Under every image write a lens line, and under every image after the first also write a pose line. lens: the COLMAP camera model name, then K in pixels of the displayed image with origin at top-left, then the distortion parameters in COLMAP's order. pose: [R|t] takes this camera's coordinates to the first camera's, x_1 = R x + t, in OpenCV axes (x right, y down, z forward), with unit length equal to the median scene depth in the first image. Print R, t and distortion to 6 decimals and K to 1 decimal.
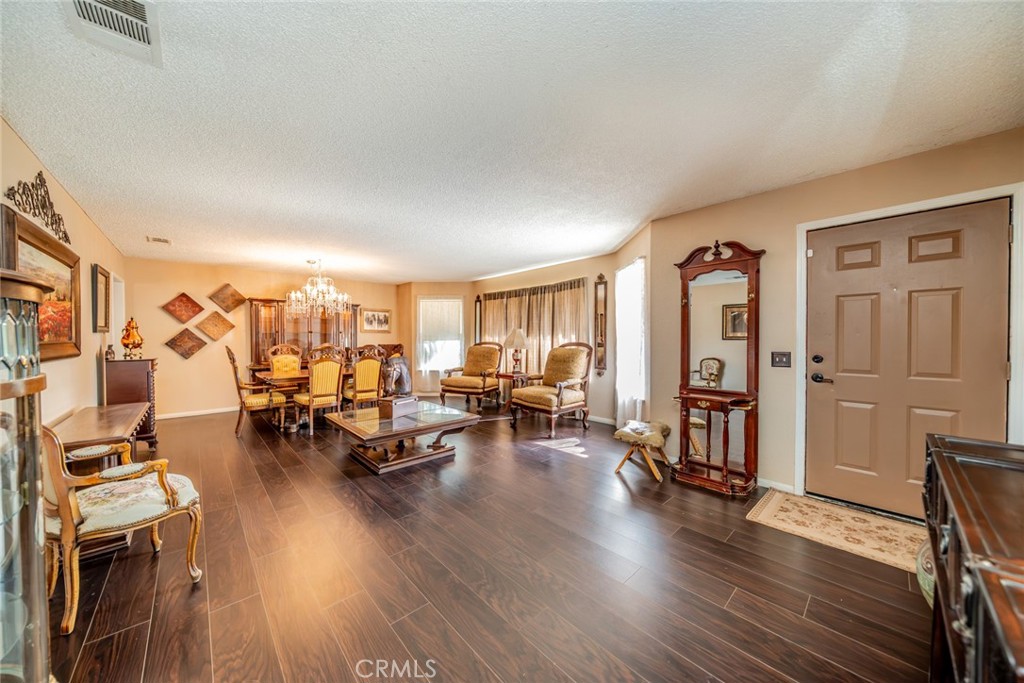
lens RADIAL K [[349.9, 0, 512.1], [0, 349.9, 345.4], [0, 0, 1]] dist [-0.009295, 0.001191]
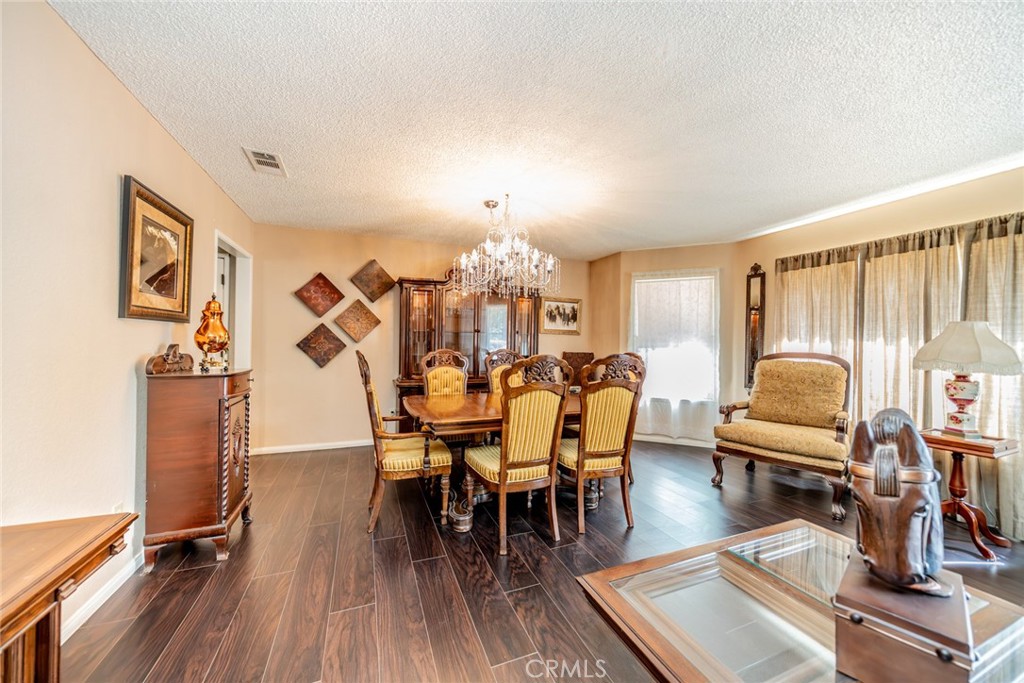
lens RADIAL K [[349.9, 0, 507.9], [0, 349.9, 344.6], [0, 0, 1]] dist [-0.009295, 0.001191]
pose [[0.938311, 0.015411, -0.345448, -0.331759], [-0.023526, 0.999537, -0.019310, -0.001738], [0.344990, 0.026246, 0.938239, 0.455365]]
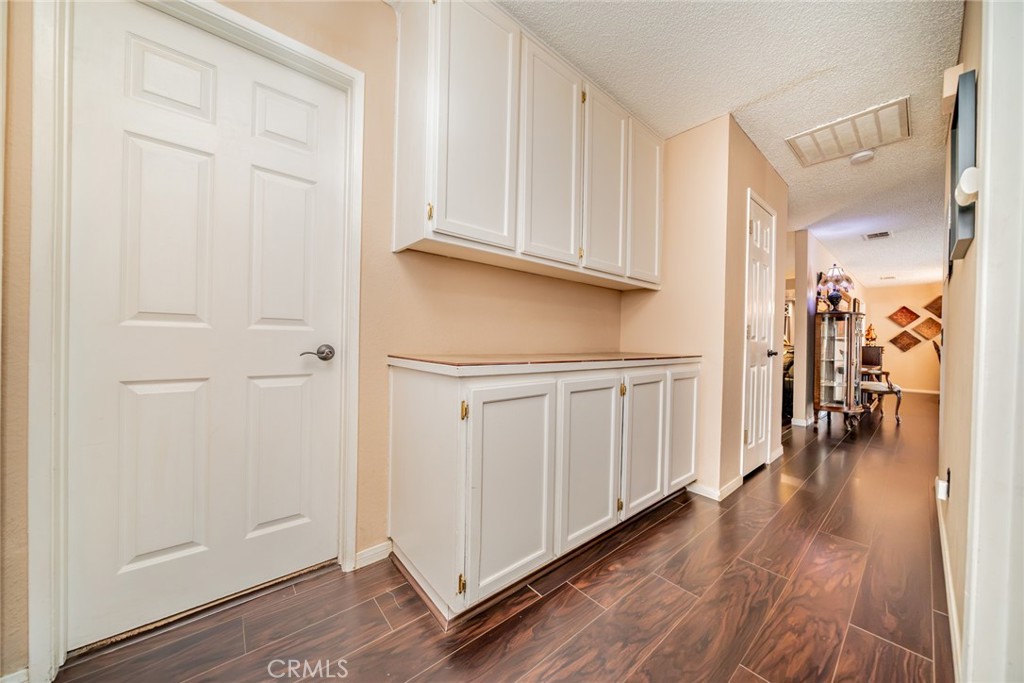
lens RADIAL K [[349.9, 0, 513.7], [0, 349.9, 341.0], [0, 0, 1]] dist [-0.009295, 0.001191]
pose [[-0.039539, 0.000380, -0.999218, 0.554703], [-0.047480, 0.998870, 0.002258, 0.066082], [0.998089, 0.047532, -0.039477, -0.555450]]
